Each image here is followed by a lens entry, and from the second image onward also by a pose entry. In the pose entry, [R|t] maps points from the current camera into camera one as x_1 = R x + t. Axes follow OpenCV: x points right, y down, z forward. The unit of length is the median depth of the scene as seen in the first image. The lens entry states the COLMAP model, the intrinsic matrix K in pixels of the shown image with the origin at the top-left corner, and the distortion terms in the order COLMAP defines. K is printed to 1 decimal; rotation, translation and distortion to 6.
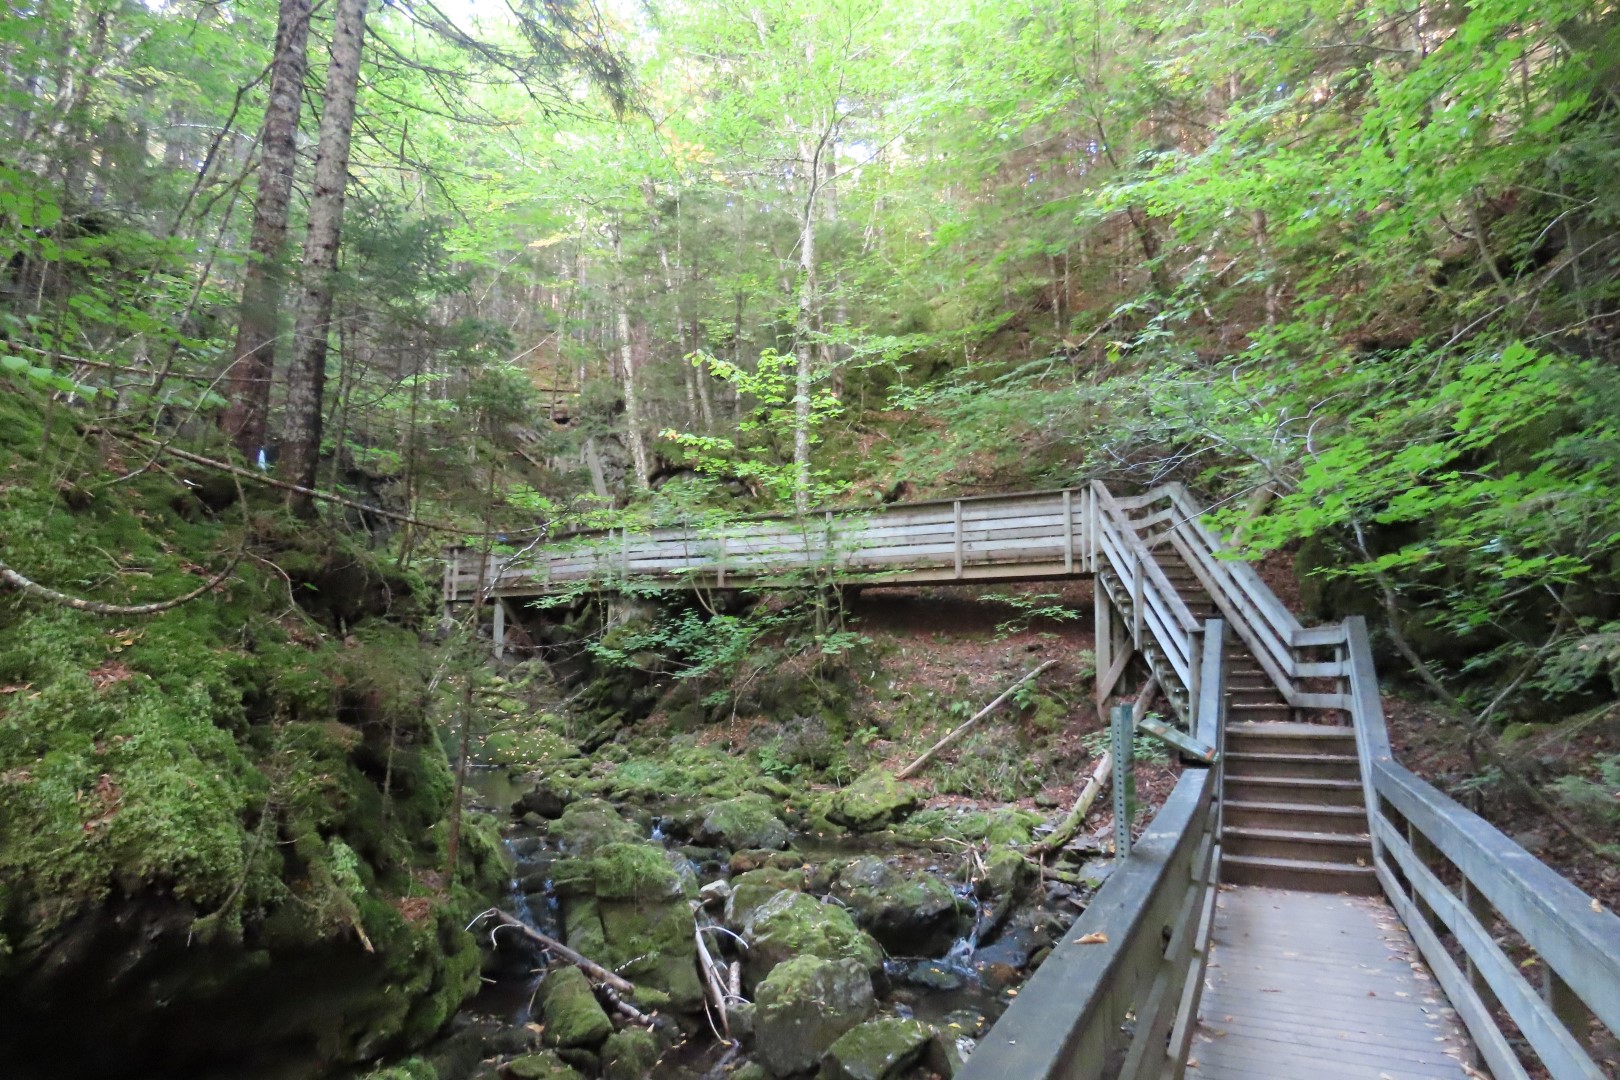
lens RADIAL K [[1013.8, 0, 810.0], [0, 1013.8, 540.0], [0, 0, 1]] dist [-0.008368, 0.004415]
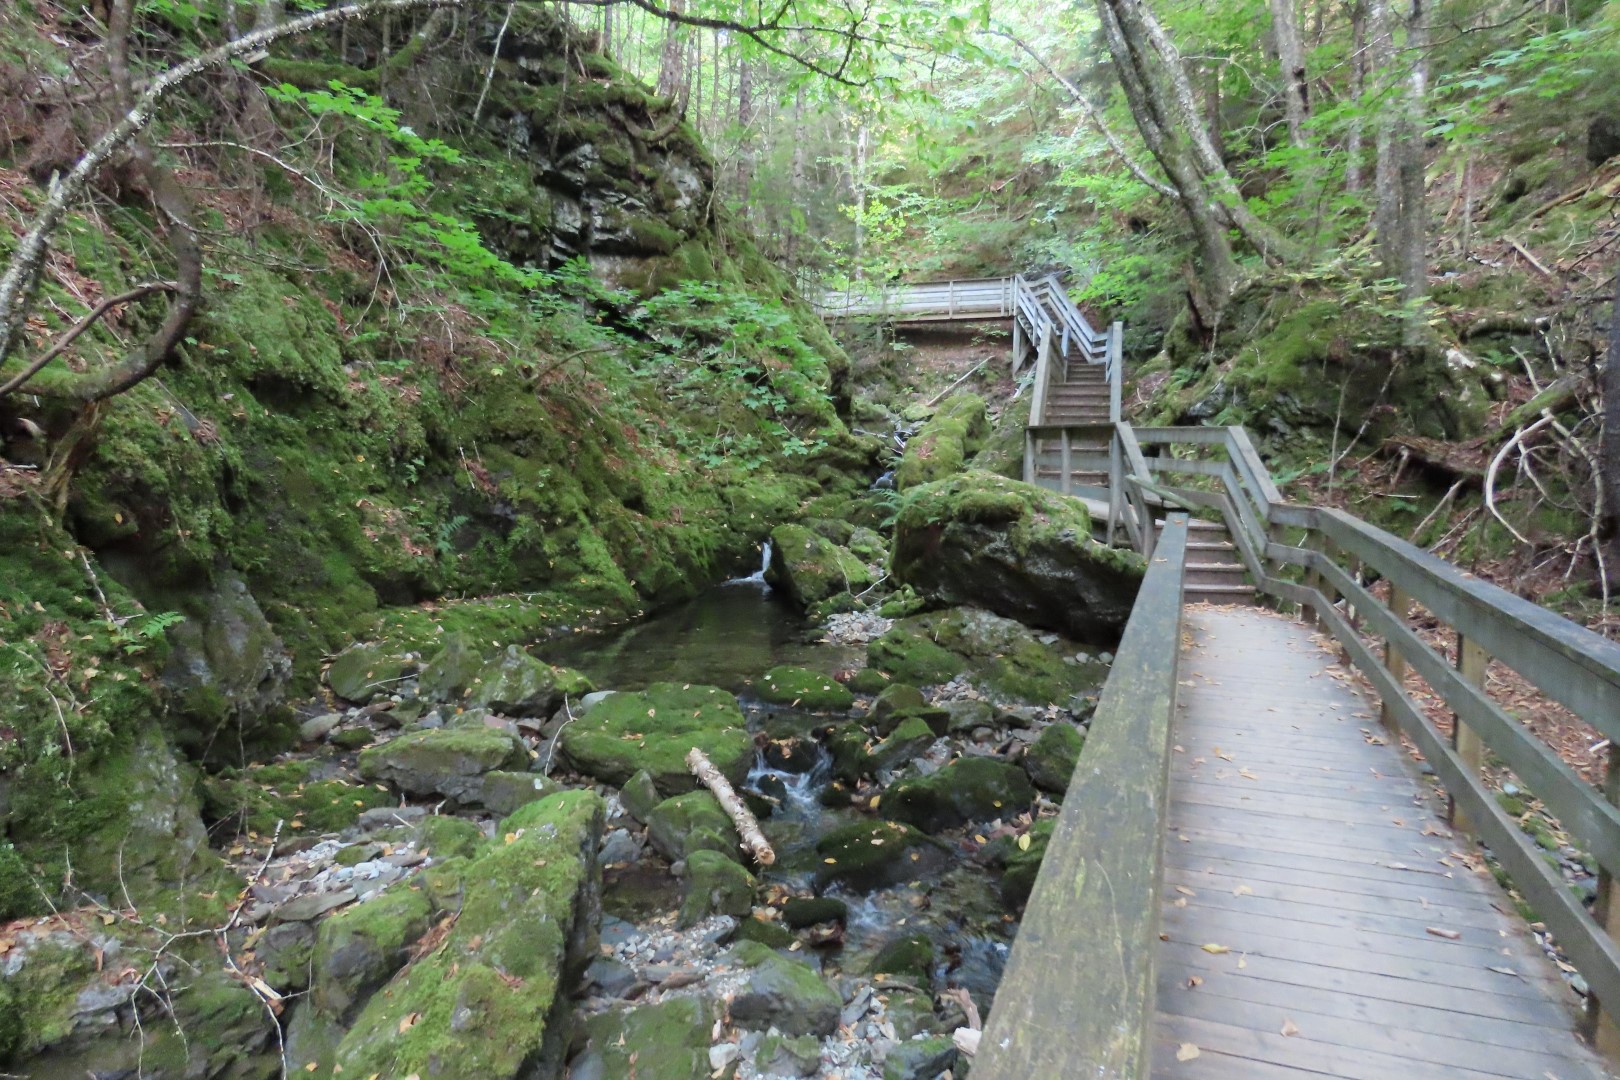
lens RADIAL K [[1013.8, 0, 810.0], [0, 1013.8, 540.0], [0, 0, 1]] dist [-0.008368, 0.004415]
pose [[0.990267, -0.009918, 0.138828, -0.489686], [-0.021202, 0.975068, 0.220891, 0.030324], [-0.137557, -0.221684, 0.965367, -1.227596]]
